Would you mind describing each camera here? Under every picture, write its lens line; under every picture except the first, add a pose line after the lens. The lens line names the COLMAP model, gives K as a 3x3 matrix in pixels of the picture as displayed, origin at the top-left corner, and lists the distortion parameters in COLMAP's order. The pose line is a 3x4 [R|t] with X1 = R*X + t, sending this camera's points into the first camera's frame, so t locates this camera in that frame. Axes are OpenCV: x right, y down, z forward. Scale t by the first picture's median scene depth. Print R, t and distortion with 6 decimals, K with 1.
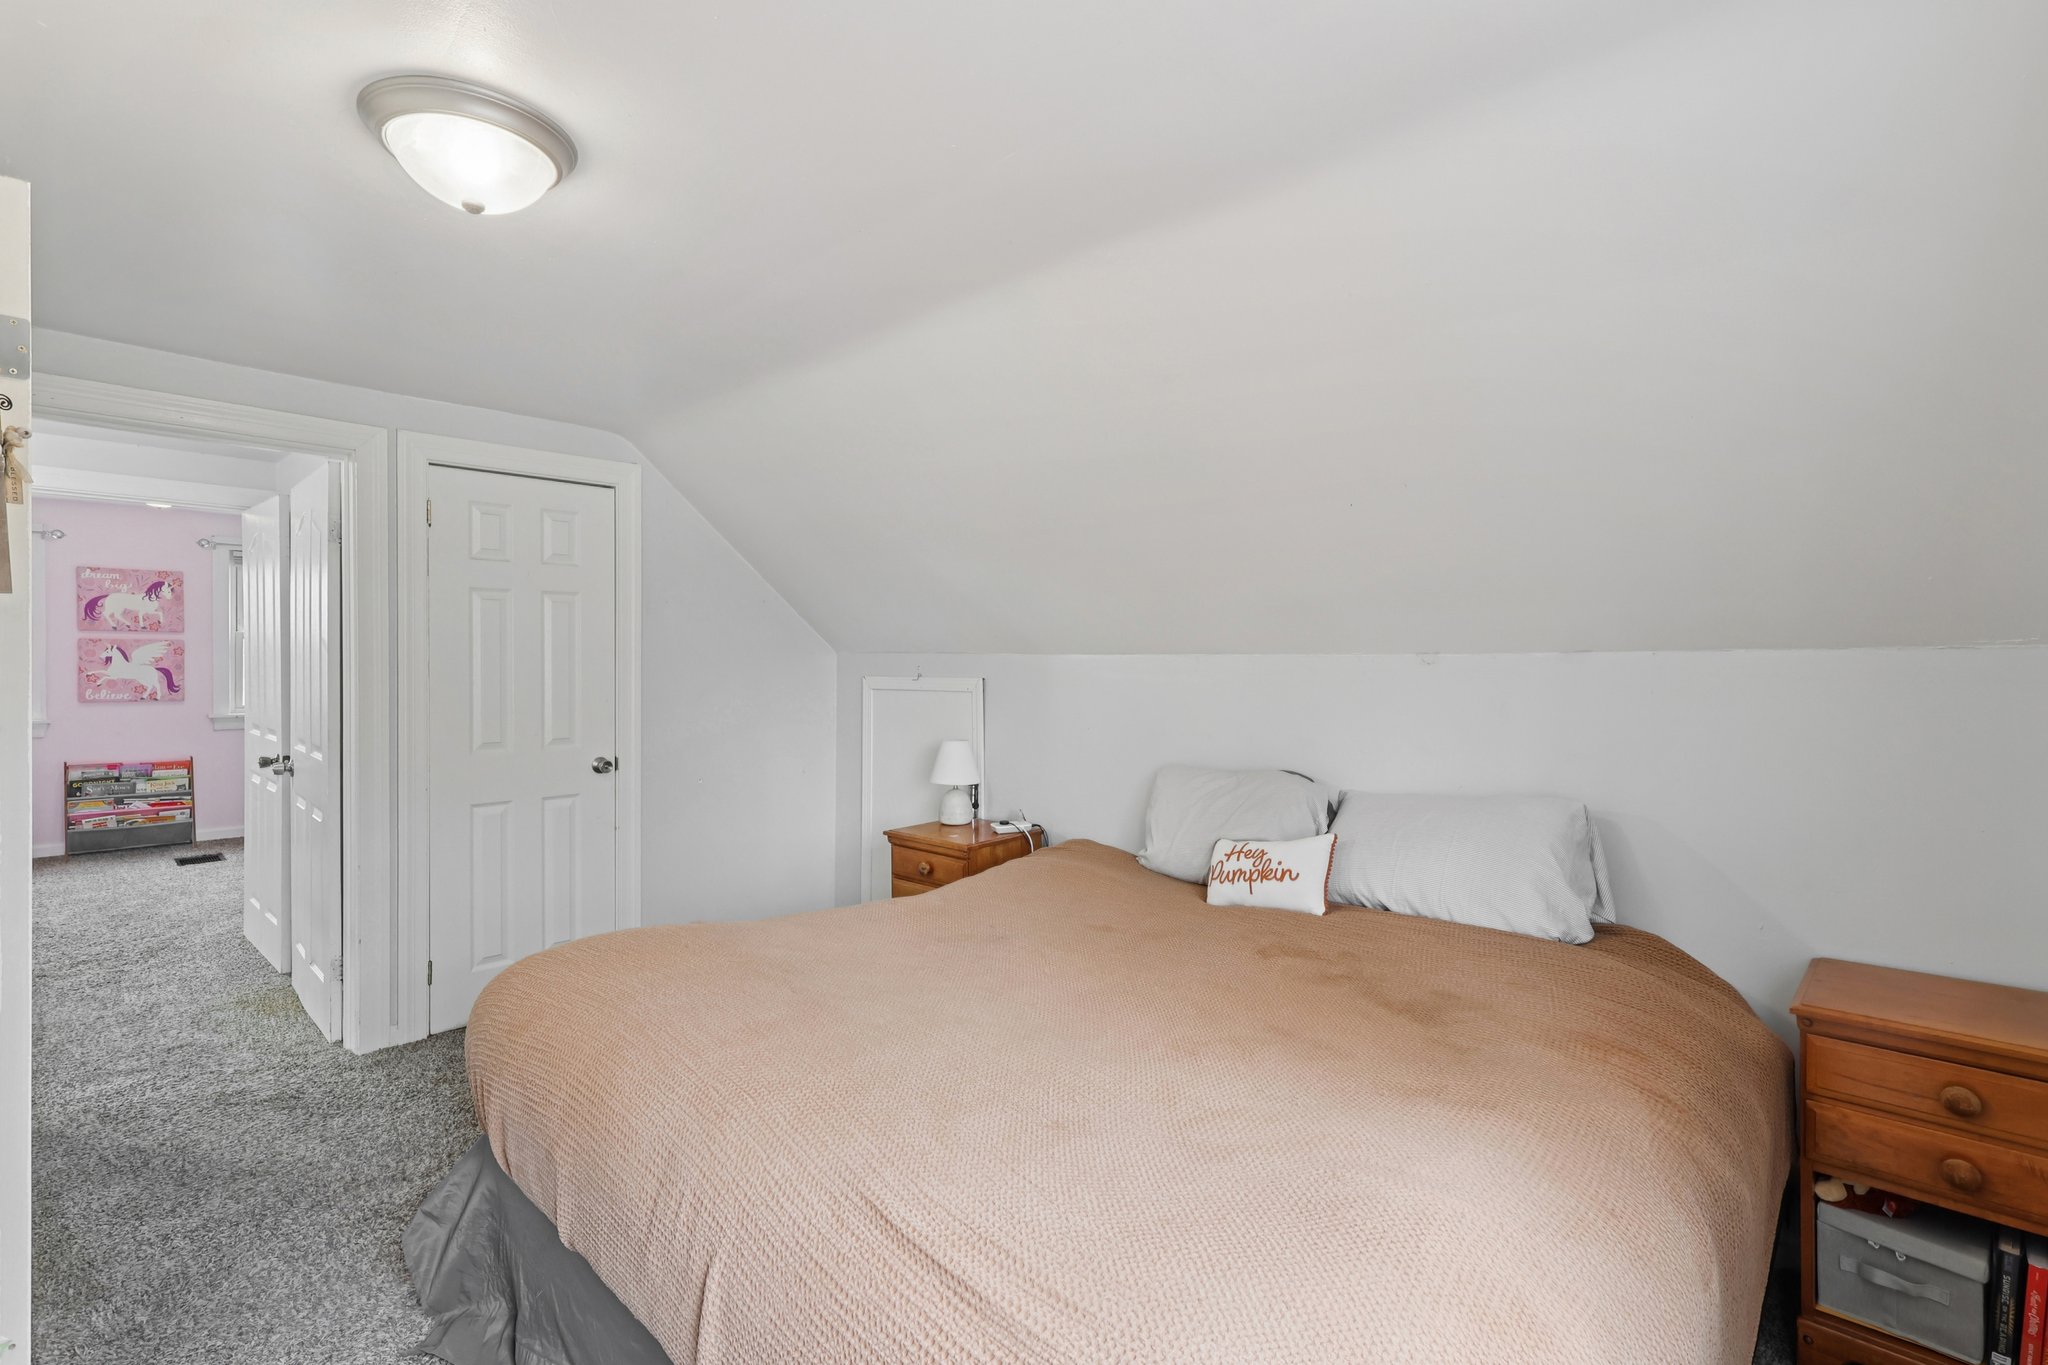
lens RADIAL K [[961.1, 0, 1013.4], [0, 961.1, 678.2], [0, 0, 1]] dist [-0.005520, 0.002764]
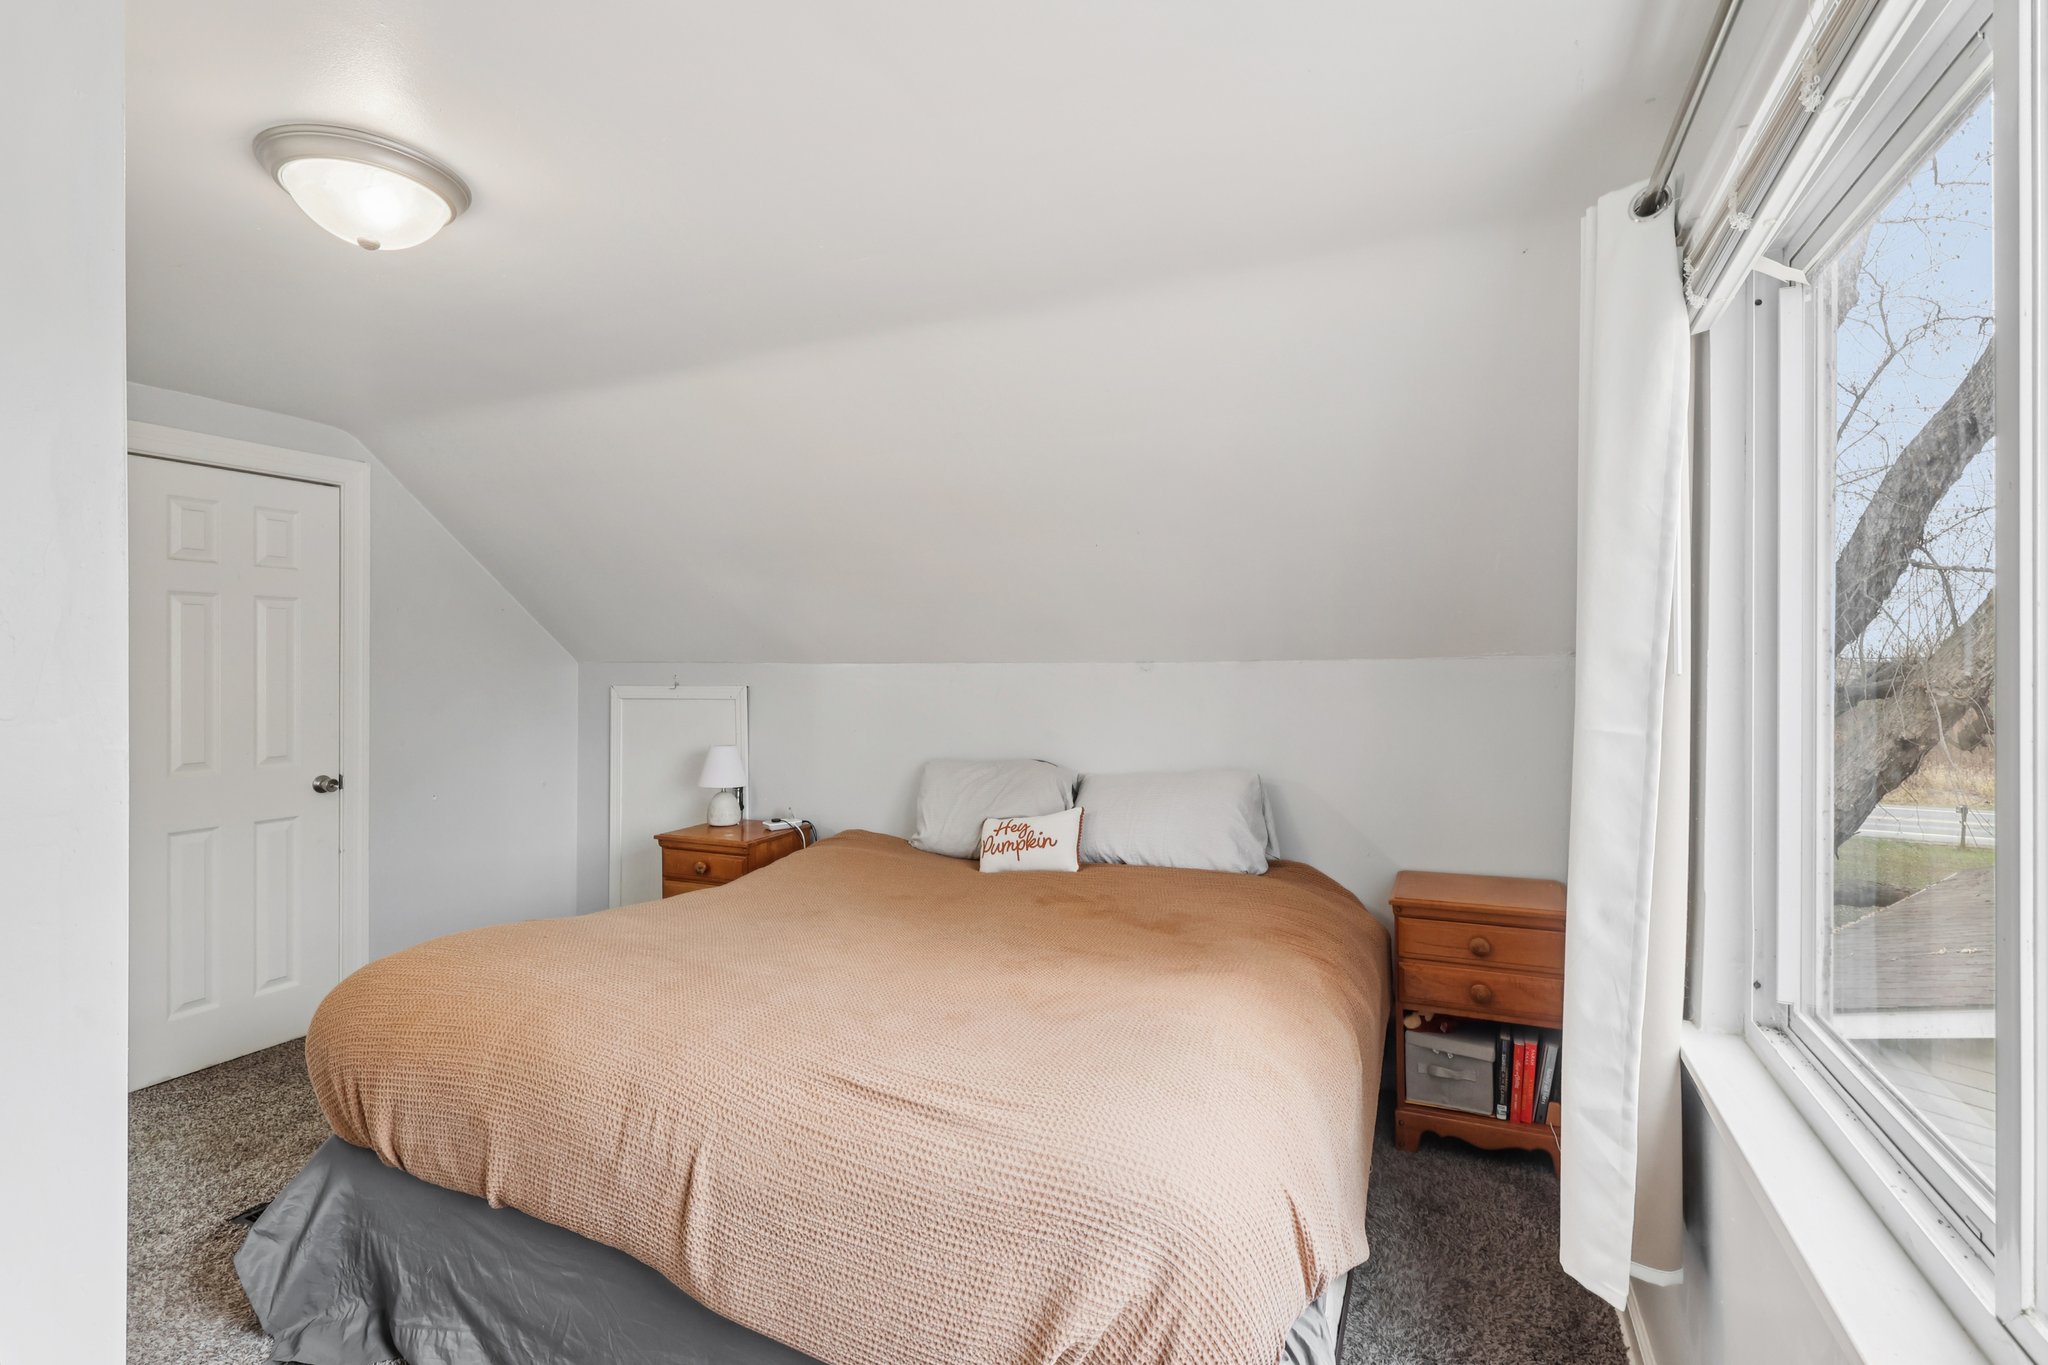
lens RADIAL K [[961.1, 0, 1021.0], [0, 961.1, 676.9], [0, 0, 1]] dist [-0.005520, 0.002764]
pose [[0.942821, -0.007067, 0.333225, -0.177505], [0.010280, 0.999916, -0.007877, 0.002237], [-0.333141, 0.010852, 0.942814, -0.174017]]
